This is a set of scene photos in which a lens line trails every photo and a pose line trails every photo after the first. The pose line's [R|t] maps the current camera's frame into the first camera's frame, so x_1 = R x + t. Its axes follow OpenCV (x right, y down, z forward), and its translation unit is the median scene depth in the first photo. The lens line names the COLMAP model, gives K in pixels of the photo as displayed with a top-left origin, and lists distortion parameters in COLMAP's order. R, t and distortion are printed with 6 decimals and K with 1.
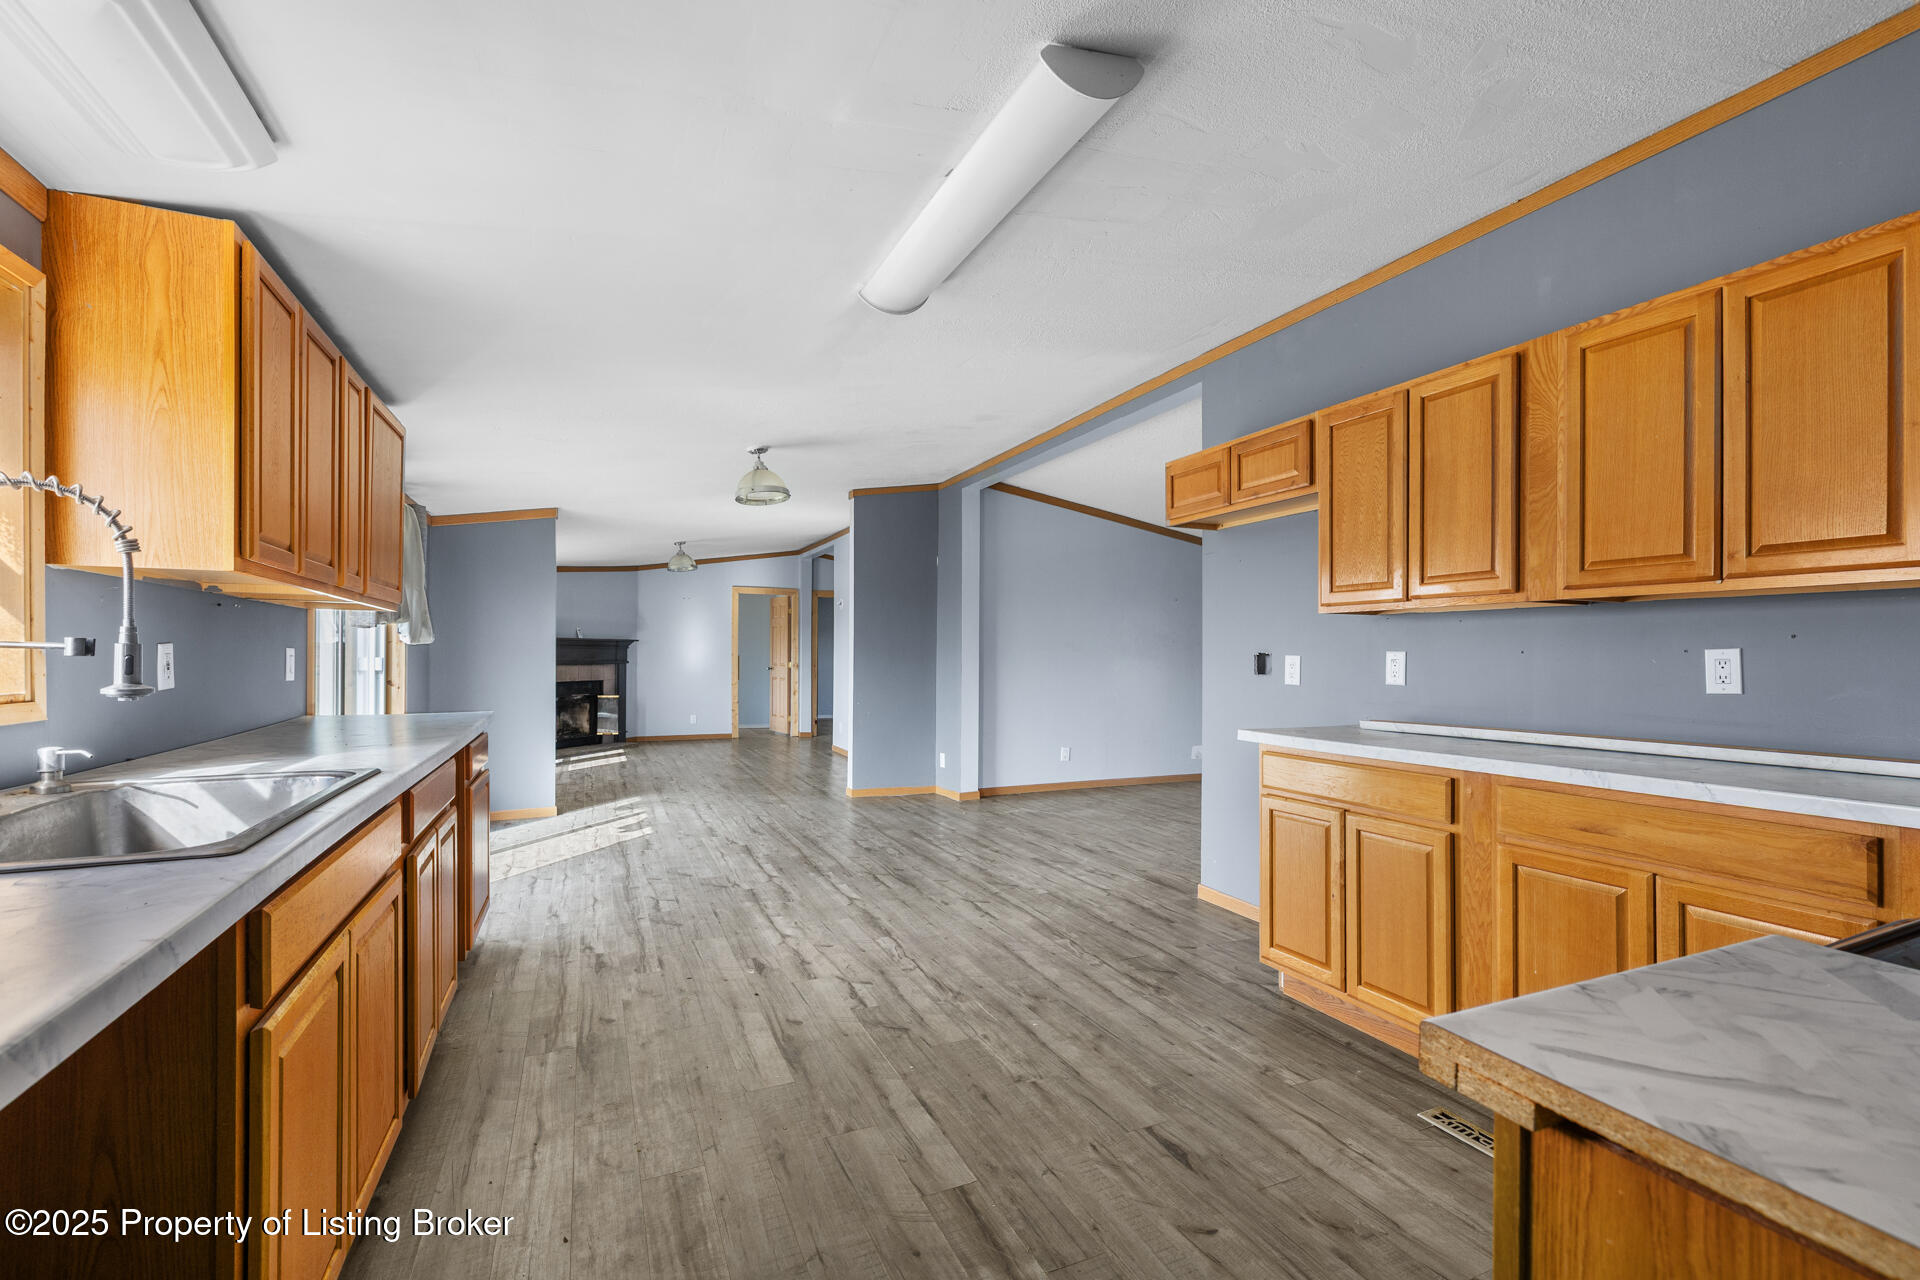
lens RADIAL K [[823.3, 0, 971.3], [0, 823.3, 673.7], [0, 0, 1]] dist [0.000501, -0.000064]
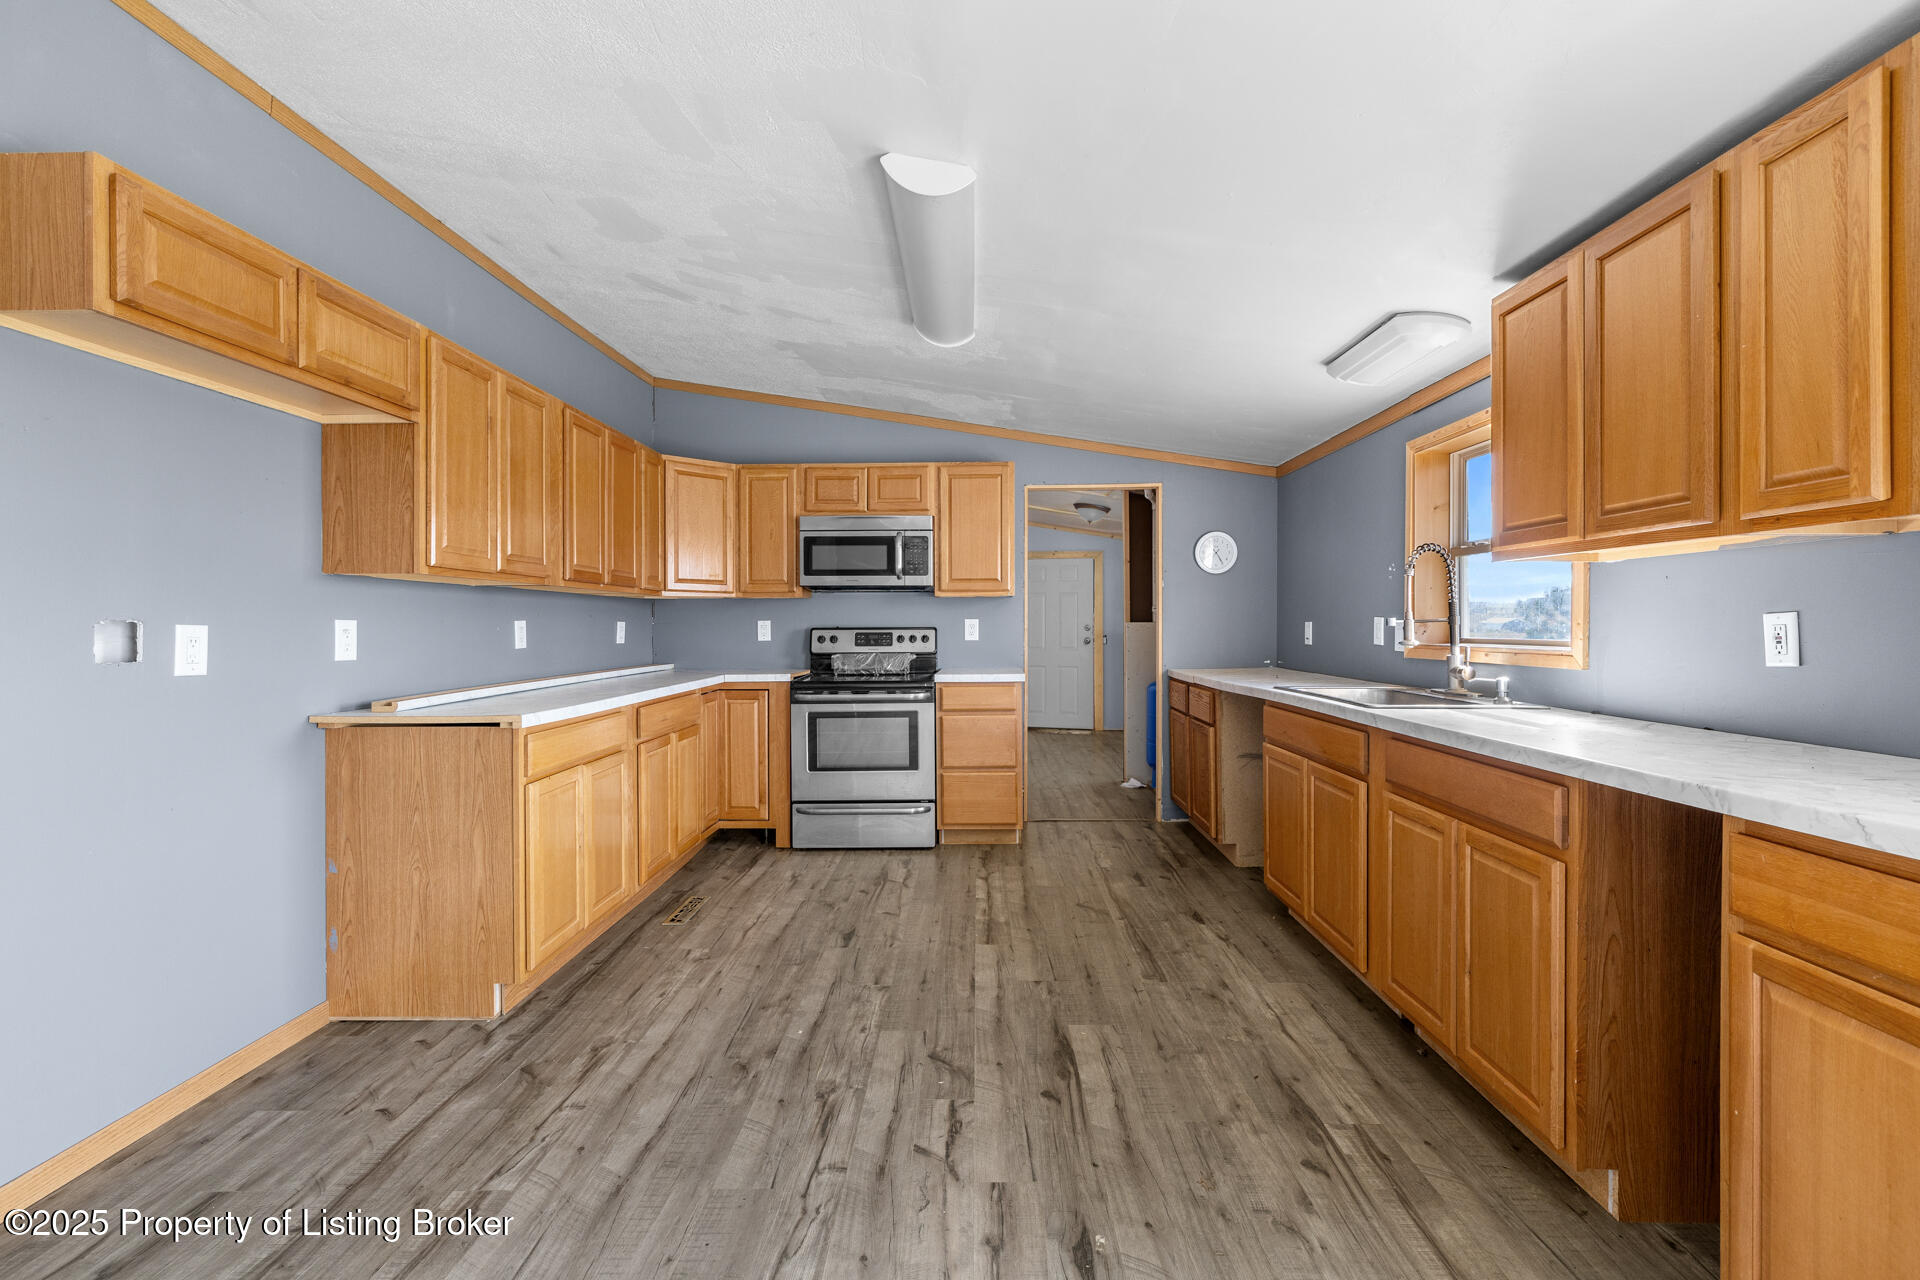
lens RADIAL K [[817.0, 0, 958.8], [0, 817.0, 627.6], [0, 0, 1]] dist [0.001215, -0.000446]
pose [[-0.896741, -0.002620, 0.442548, -0.375386], [0.008652, 0.999688, 0.023451, -0.030649], [-0.442472, 0.024859, -0.896438, 1.353055]]
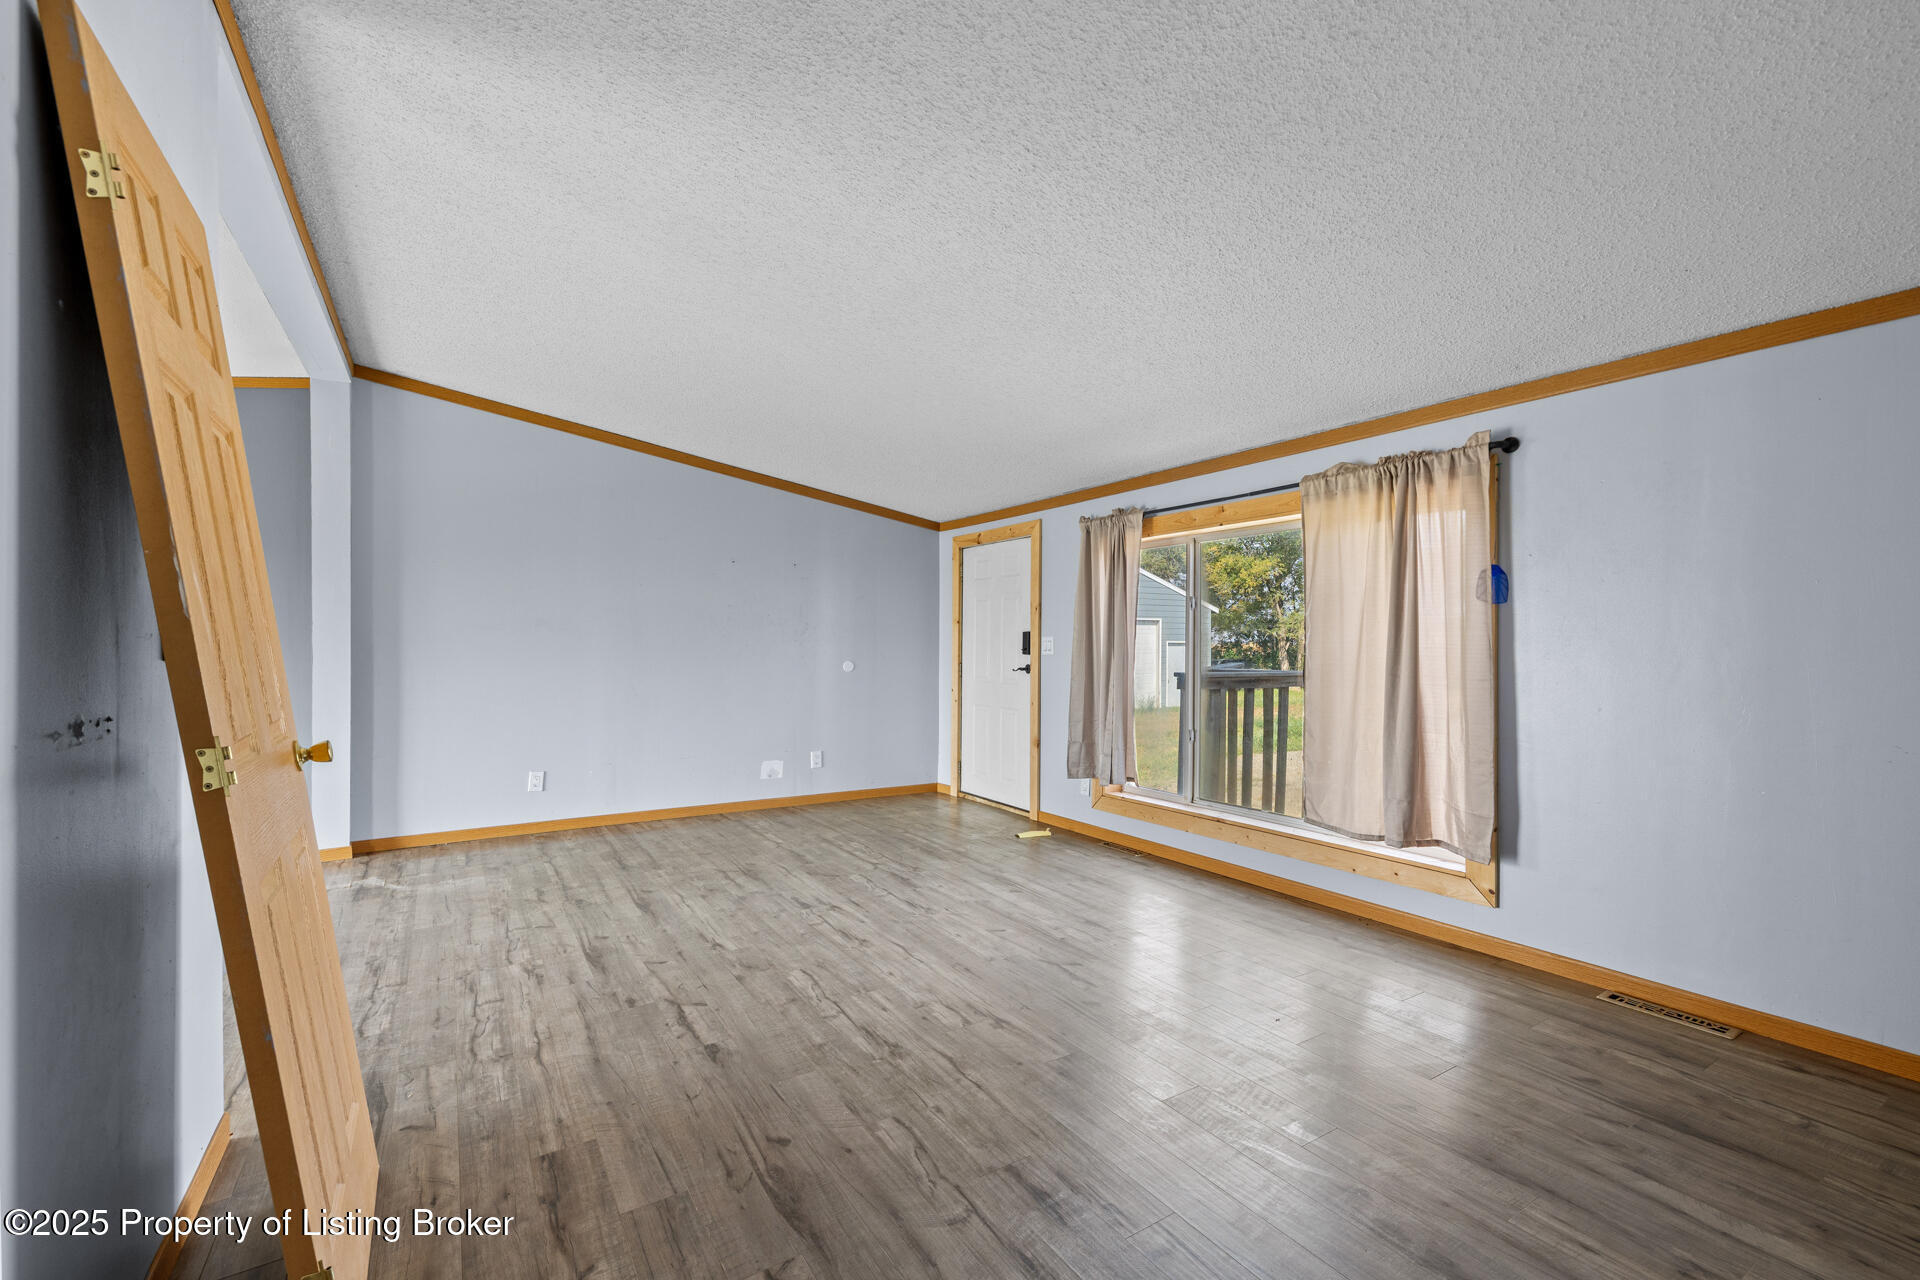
lens RADIAL K [[813.2, 0, 962.0], [0, 813.2, 645.4], [0, 0, 1]] dist [0.004019, 0.000210]
pose [[0.992032, -0.003121, 0.125949, 0.822891], [0.005245, 0.999849, -0.016537, -0.004408], [-0.125878, 0.017066, 0.991899, 0.607730]]
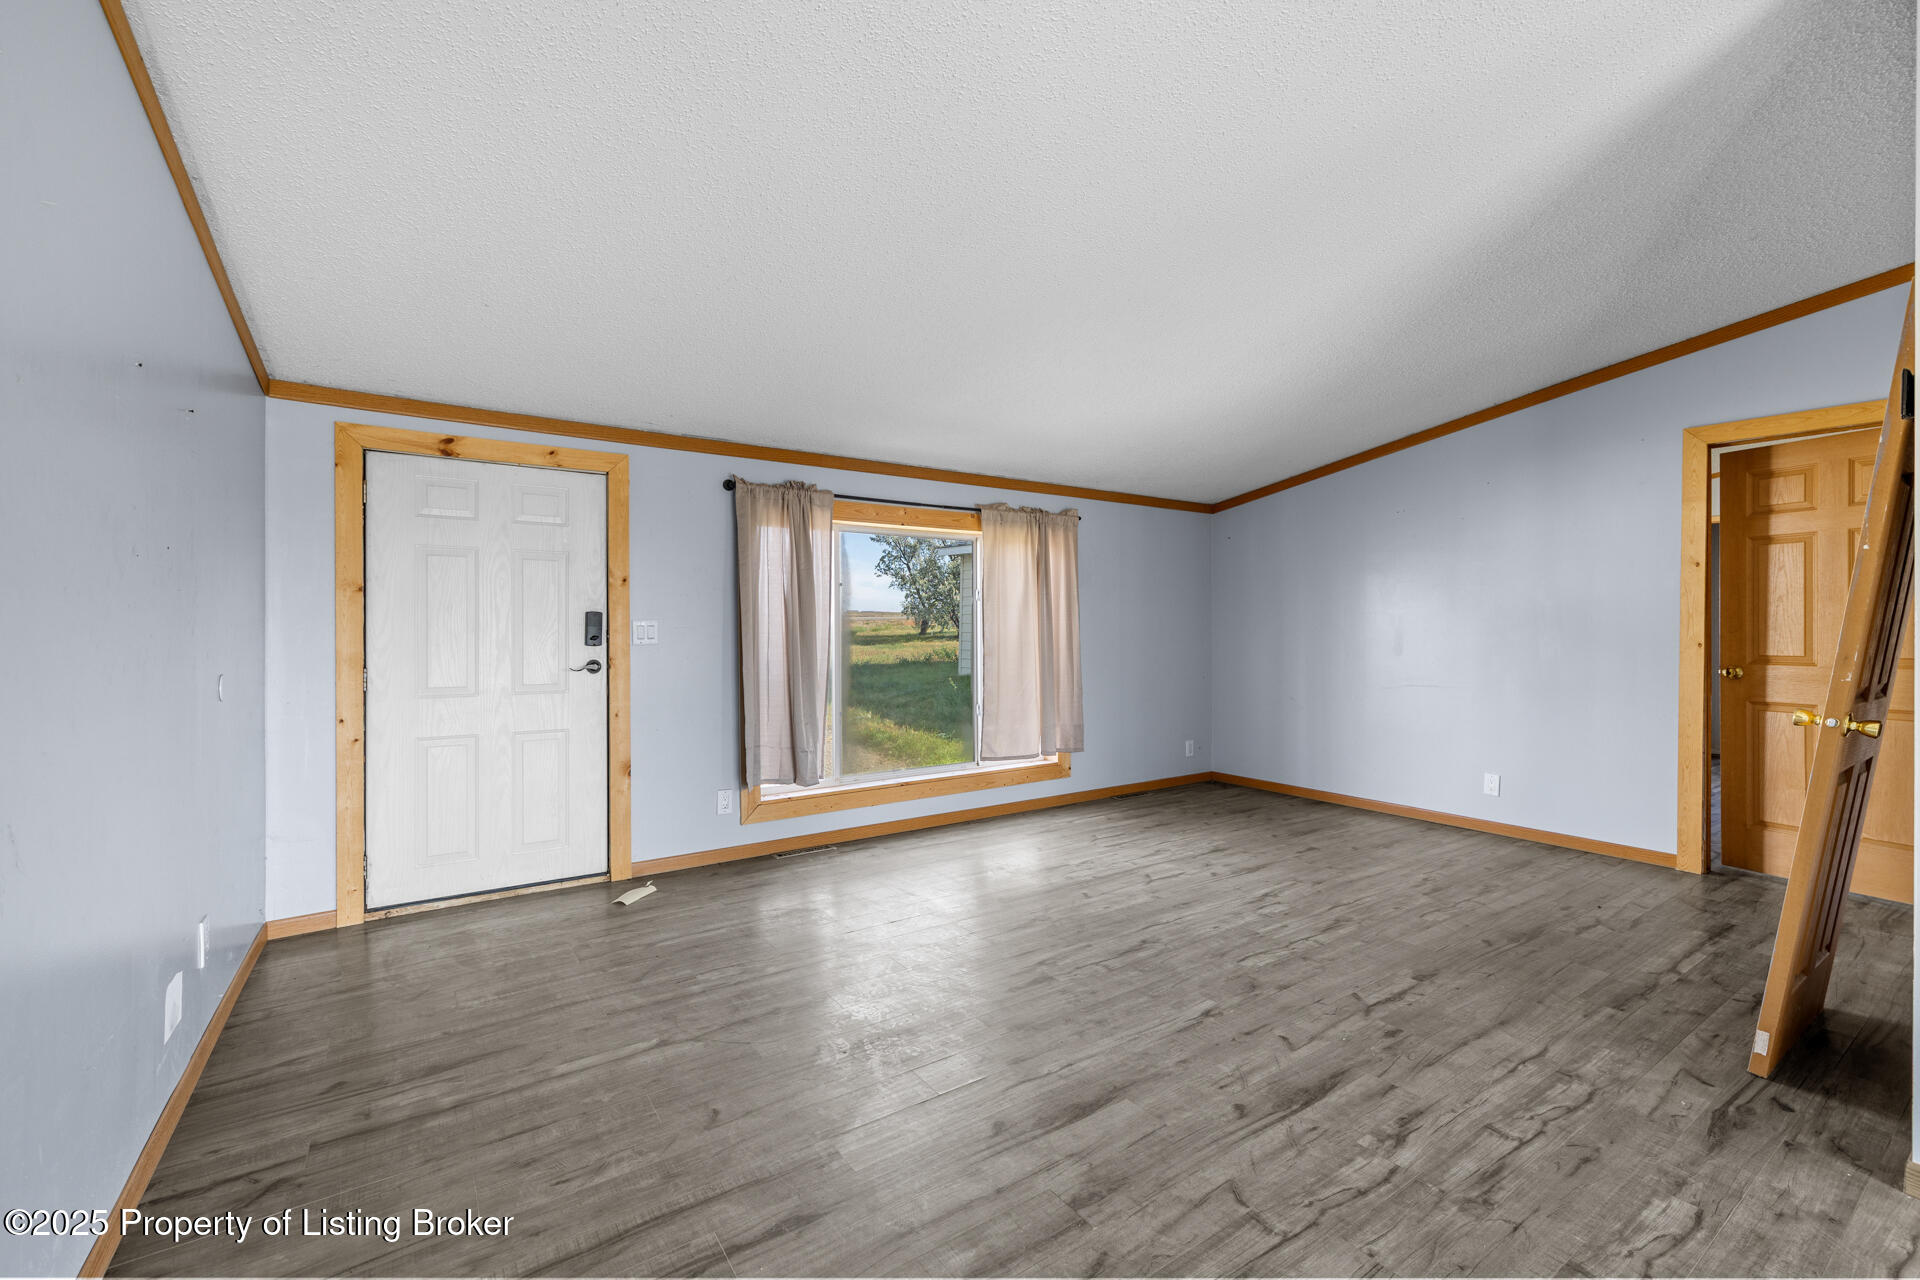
lens RADIAL K [[805.2, 0, 961.6], [0, 805.2, 631.6], [0, 0, 1]] dist [0.000929, -0.000291]
pose [[-0.161643, -0.007244, 0.986823, -0.009269], [0.020080, 0.999742, 0.010628, -0.032979], [-0.986645, 0.021533, -0.161456, 1.893222]]
